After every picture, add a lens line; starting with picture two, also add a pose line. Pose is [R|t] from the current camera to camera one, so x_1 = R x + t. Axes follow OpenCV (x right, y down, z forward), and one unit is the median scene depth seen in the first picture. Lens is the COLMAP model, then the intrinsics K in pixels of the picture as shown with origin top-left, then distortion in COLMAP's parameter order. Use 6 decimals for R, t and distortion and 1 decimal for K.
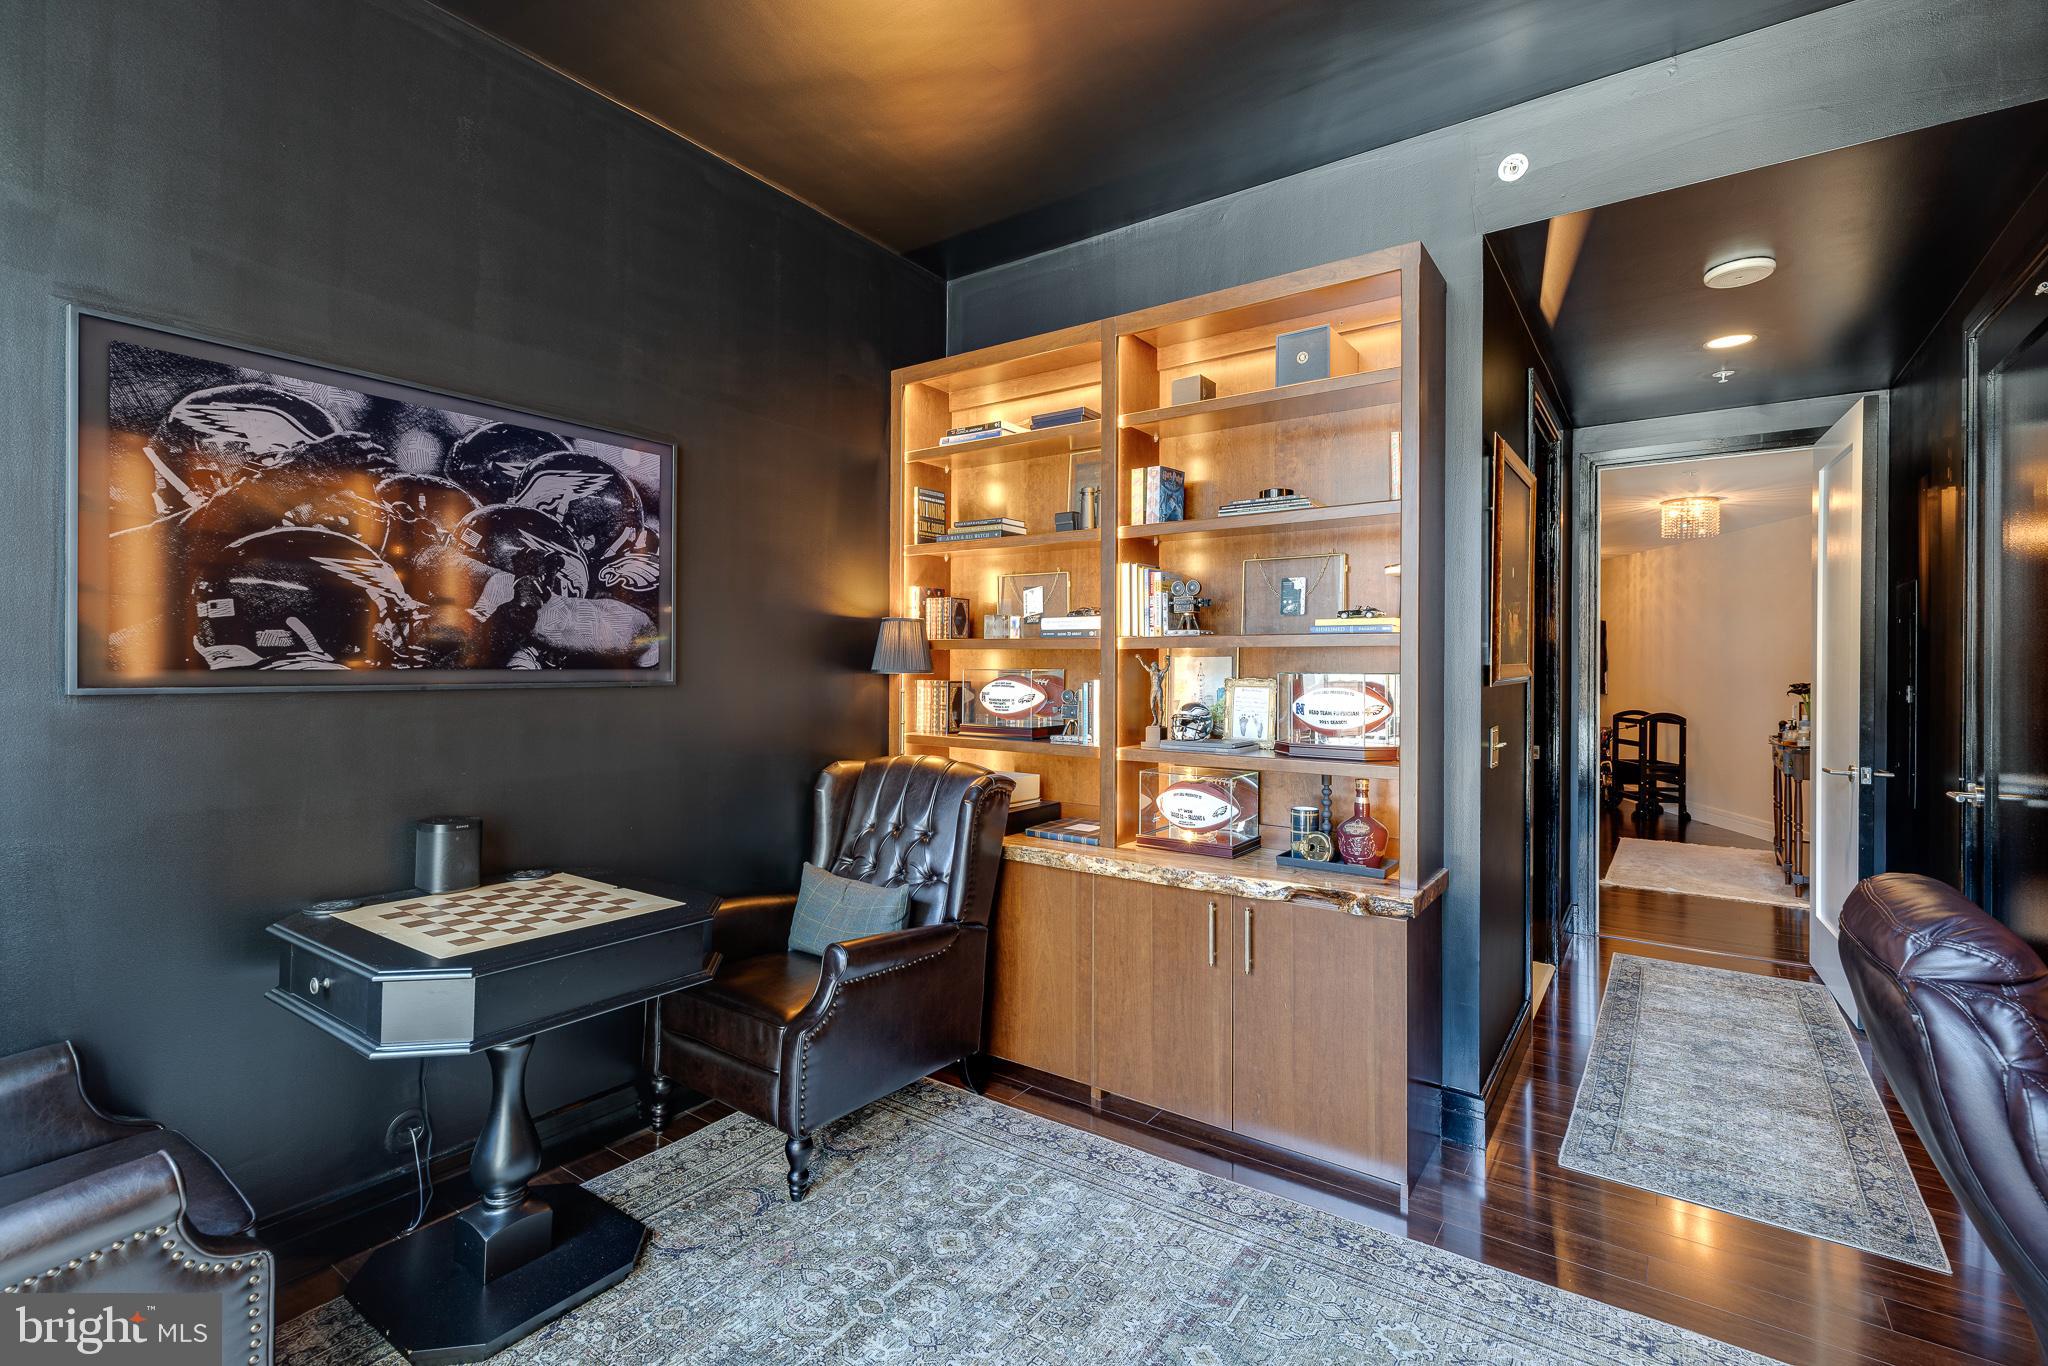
lens RADIAL K [[921.5, 0, 1021.6], [0, 921.5, 669.2], [0, 0, 1]] dist [-0.000731, -0.000664]
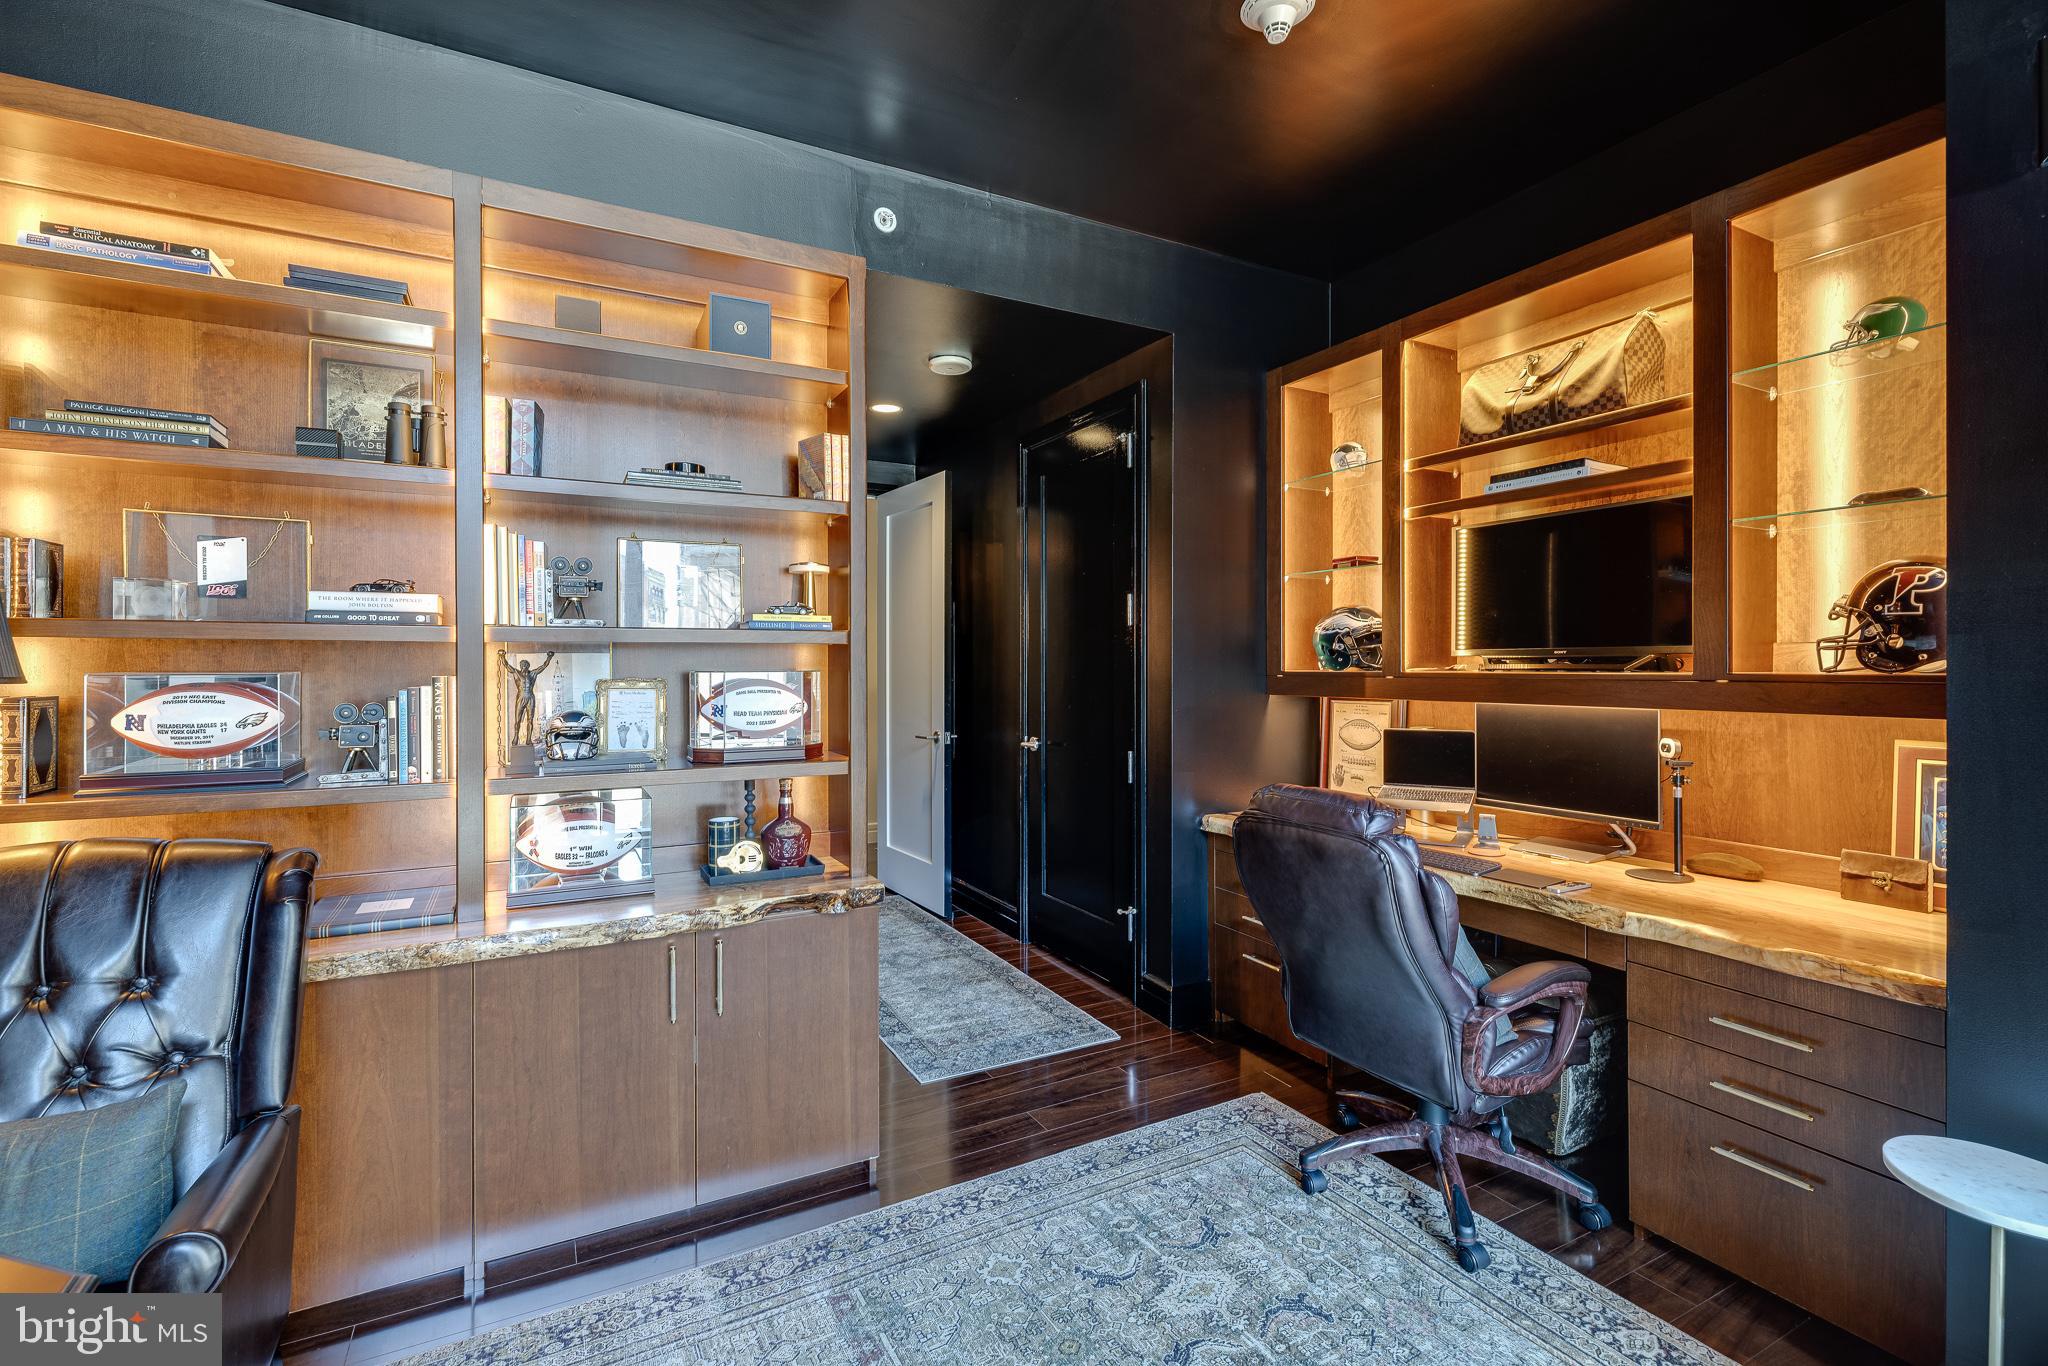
lens RADIAL K [[921.5, 0, 1021.6], [0, 921.5, 669.2], [0, 0, 1]] dist [-0.000731, -0.000664]
pose [[0.442421, -0.011903, 0.896728, -0.420766], [0.007614, 0.999926, 0.009516, -0.005201], [-0.896775, 0.002617, 0.442479, 0.362472]]
